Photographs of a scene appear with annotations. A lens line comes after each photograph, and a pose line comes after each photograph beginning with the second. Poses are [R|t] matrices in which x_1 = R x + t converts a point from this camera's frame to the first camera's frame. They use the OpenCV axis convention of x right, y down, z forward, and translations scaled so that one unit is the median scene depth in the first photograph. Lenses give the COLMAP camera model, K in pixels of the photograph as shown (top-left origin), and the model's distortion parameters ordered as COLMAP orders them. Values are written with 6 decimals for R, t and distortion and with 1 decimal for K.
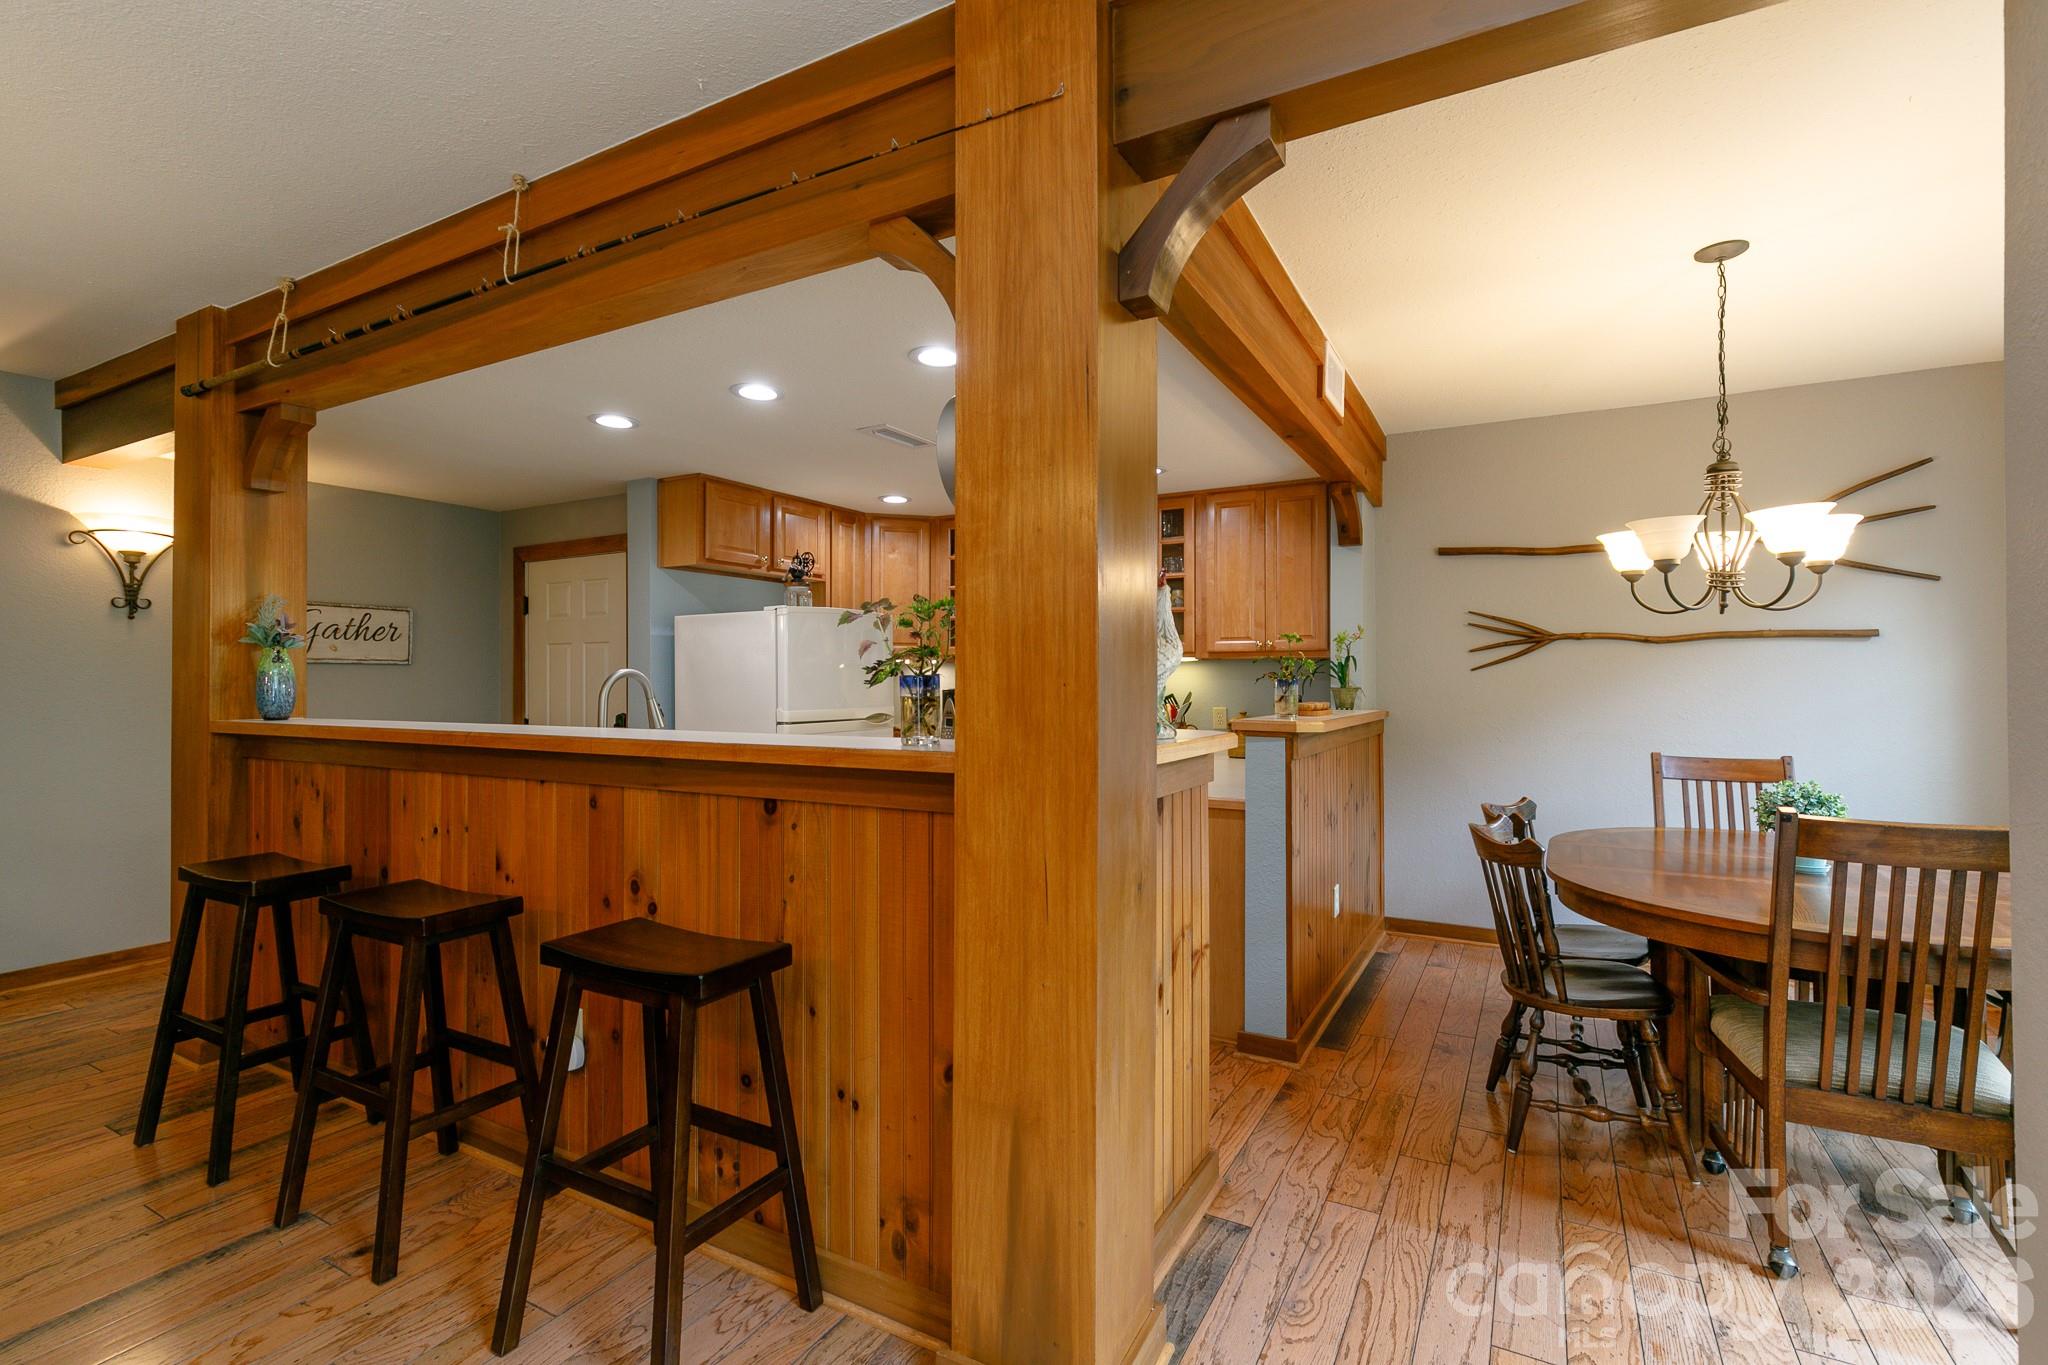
lens RADIAL K [[920.5, 0, 970.9], [0, 920.5, 665.9], [0, 0, 1]] dist [0.004065, -0.001642]
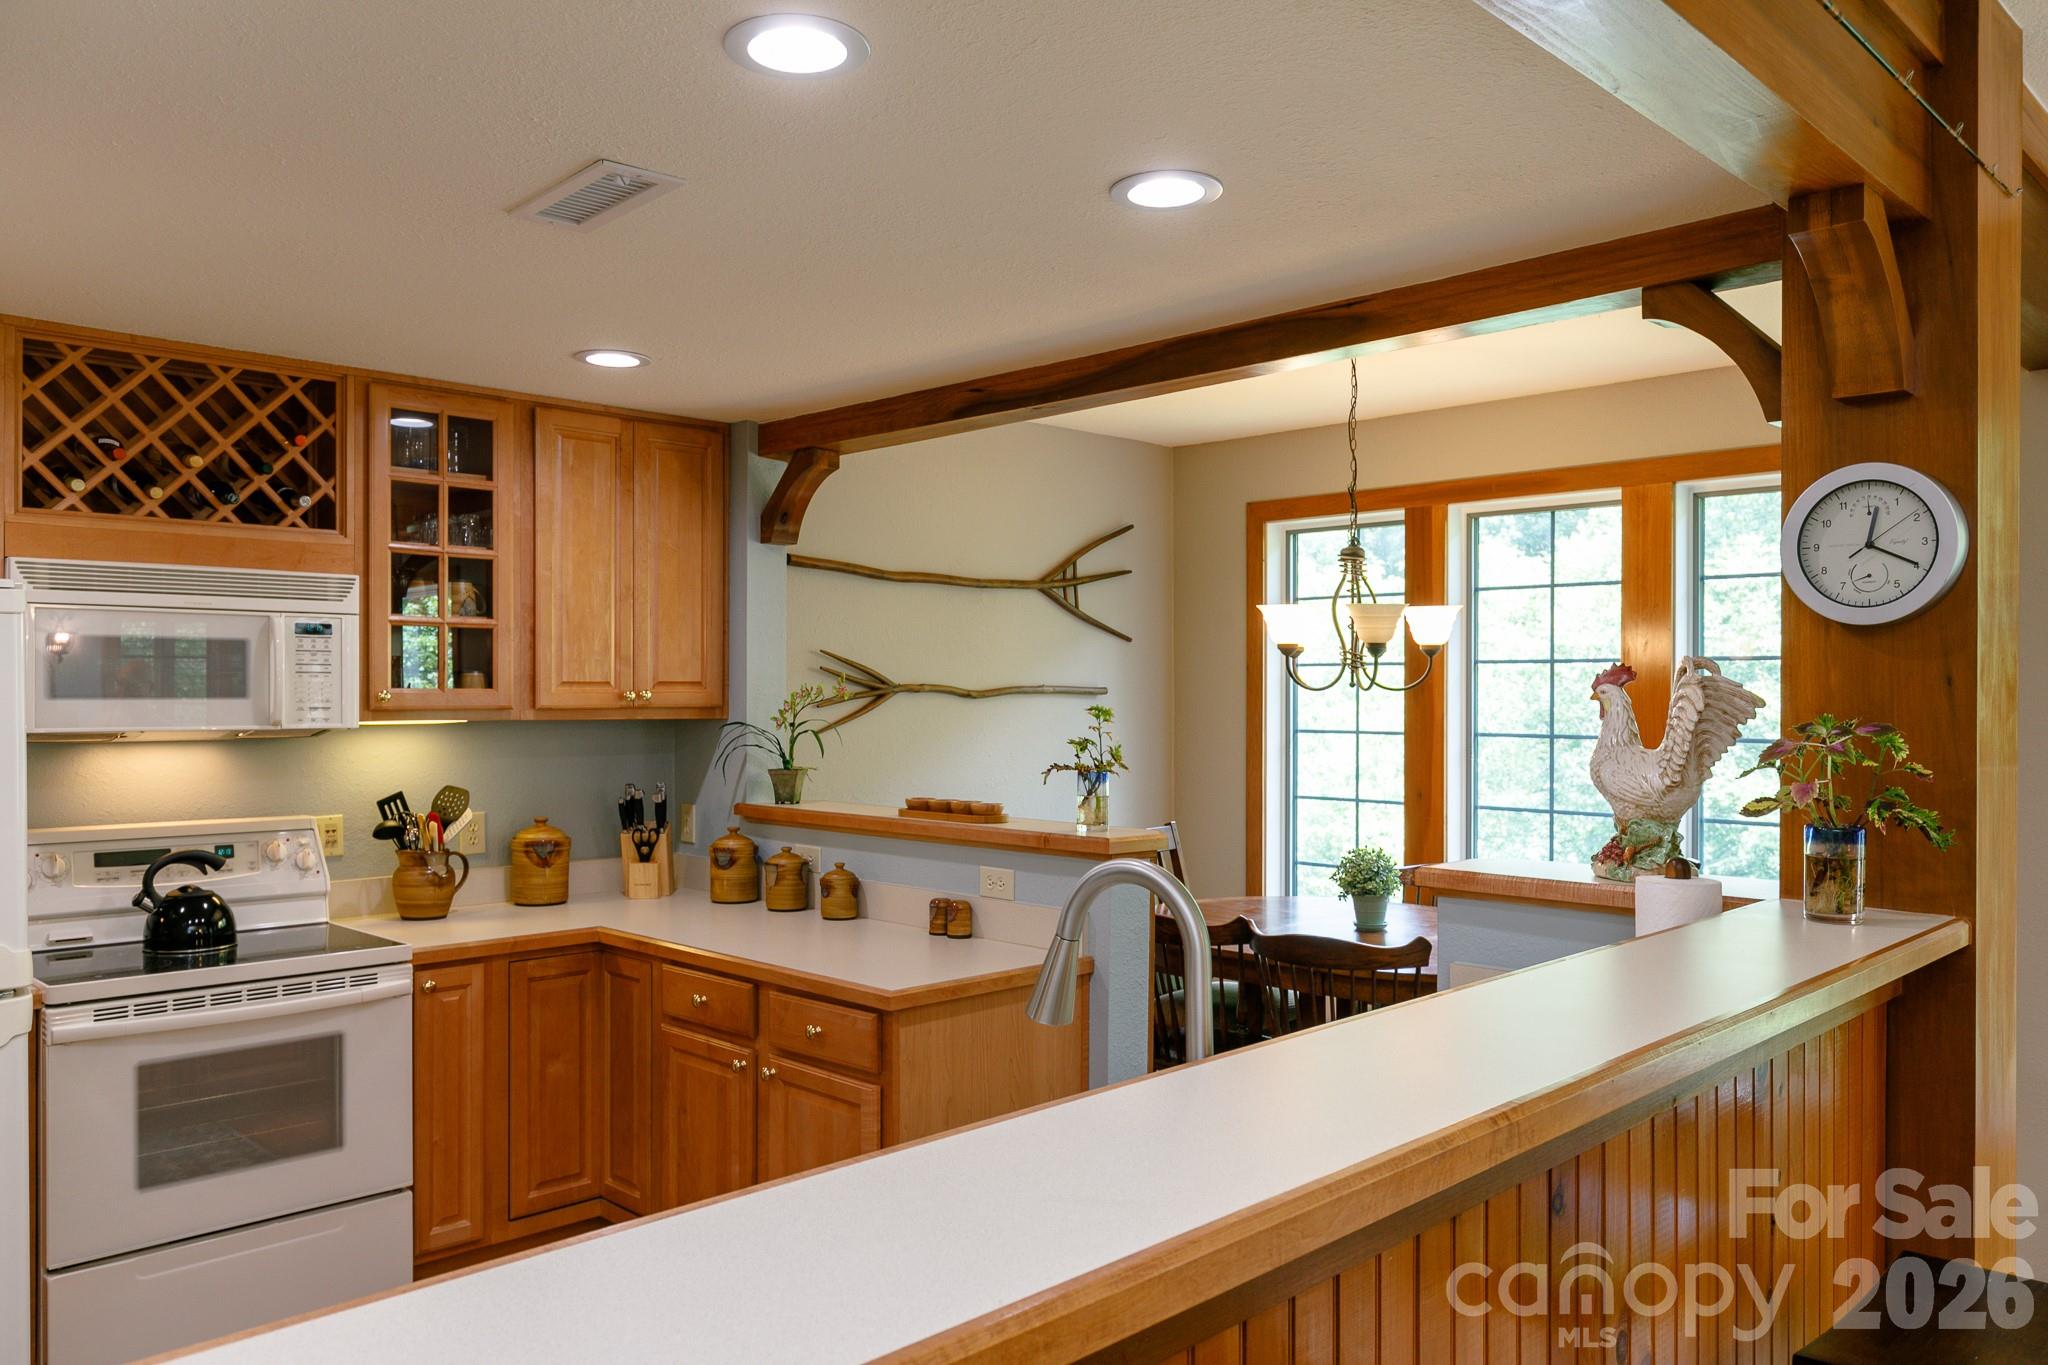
lens RADIAL K [[1495.5, 0, 962.3], [0, 1495.5, 691.6], [0, 0, 1]] dist [-0.008319, 0.014510]
pose [[0.247683, -0.001236, 0.968840, -0.733509], [-0.014304, 0.999886, 0.004932, -0.046986], [-0.968736, -0.015080, 0.247637, 0.817908]]
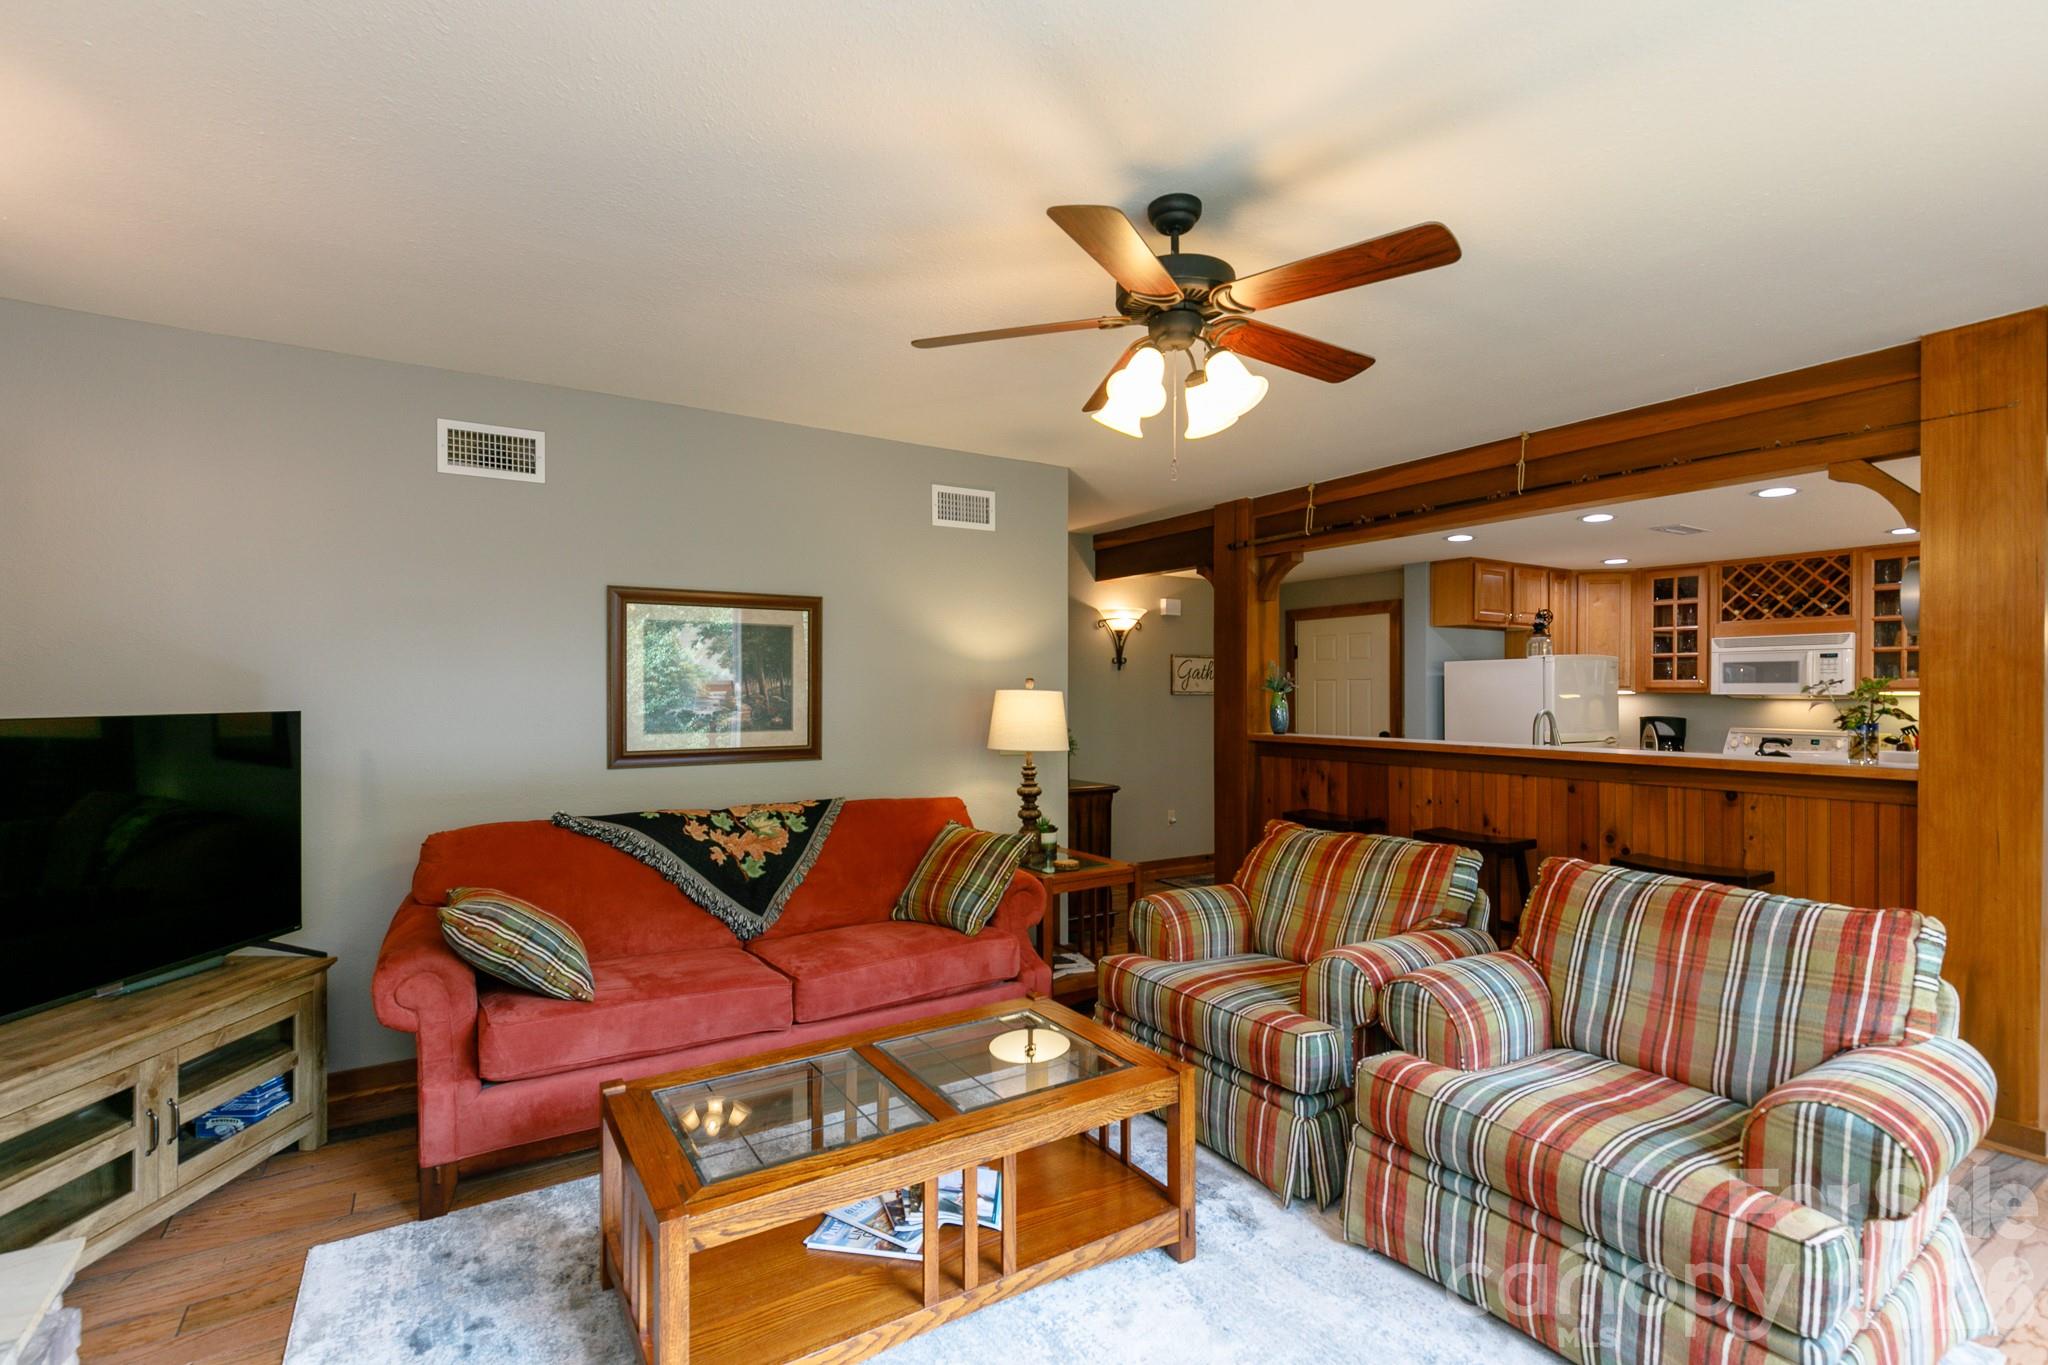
lens RADIAL K [[920.5, 0, 1028.7], [0, 920.5, 693.8], [0, 0, 1]] dist [0.004065, -0.001642]
pose [[0.900037, 0.004277, -0.435792, -0.379045], [0.002986, 0.999868, 0.015980, -0.041435], [0.435802, -0.015684, 0.899906, -0.655992]]
